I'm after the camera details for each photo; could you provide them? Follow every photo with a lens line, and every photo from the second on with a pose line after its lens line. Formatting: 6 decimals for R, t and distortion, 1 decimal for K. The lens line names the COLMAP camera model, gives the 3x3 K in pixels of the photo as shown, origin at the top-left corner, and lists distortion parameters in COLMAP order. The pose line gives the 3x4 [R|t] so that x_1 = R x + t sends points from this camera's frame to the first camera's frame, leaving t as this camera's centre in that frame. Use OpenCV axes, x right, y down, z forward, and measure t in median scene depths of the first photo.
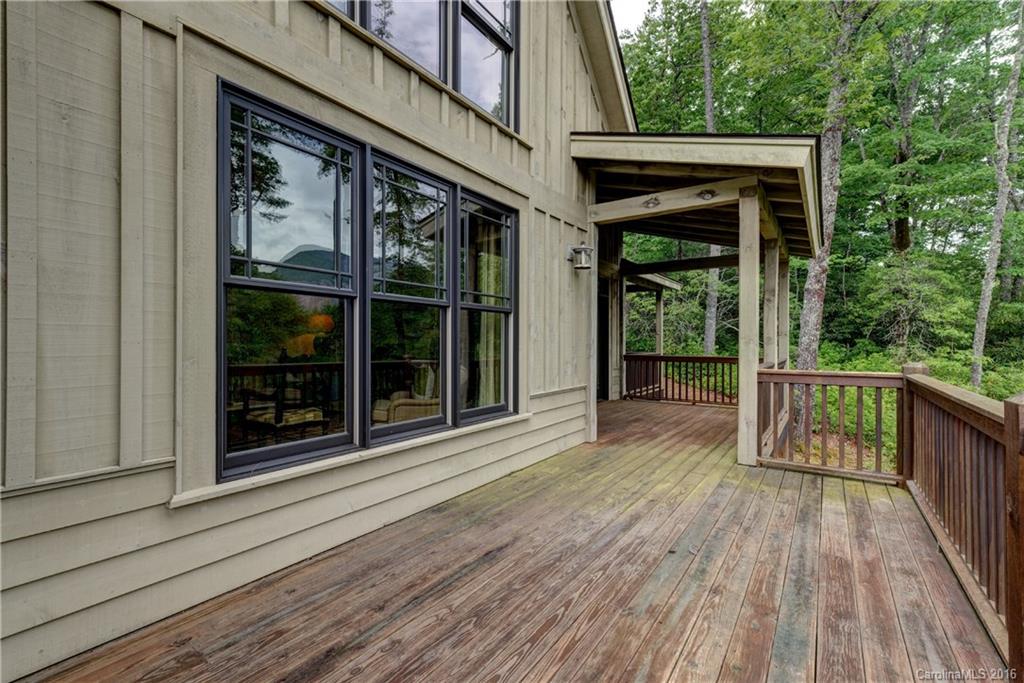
lens RADIAL K [[445.7, 0, 494.8], [0, 445.7, 338.4], [0, 0, 1]] dist [0.019394, -0.002097]
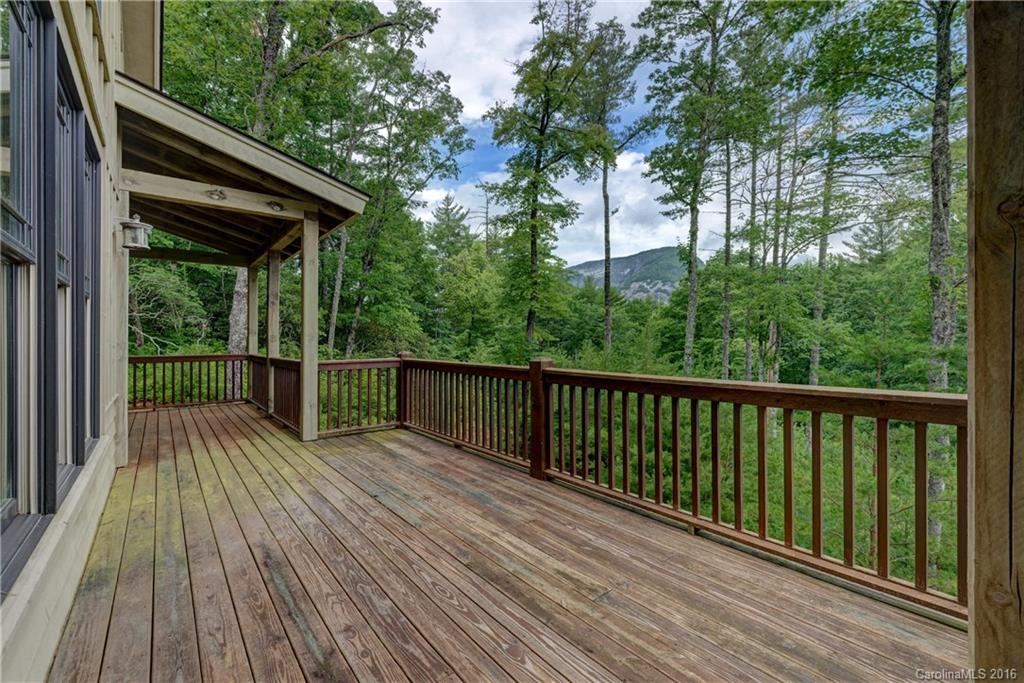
lens RADIAL K [[445.7, 0, 506.6], [0, 445.7, 336.7], [0, 0, 1]] dist [0.019394, -0.002097]
pose [[0.291381, 0.001794, 0.956605, -0.756110], [-0.002187, 0.999997, -0.001209, 0.002657], [-0.956605, -0.001740, 0.291384, 0.238139]]
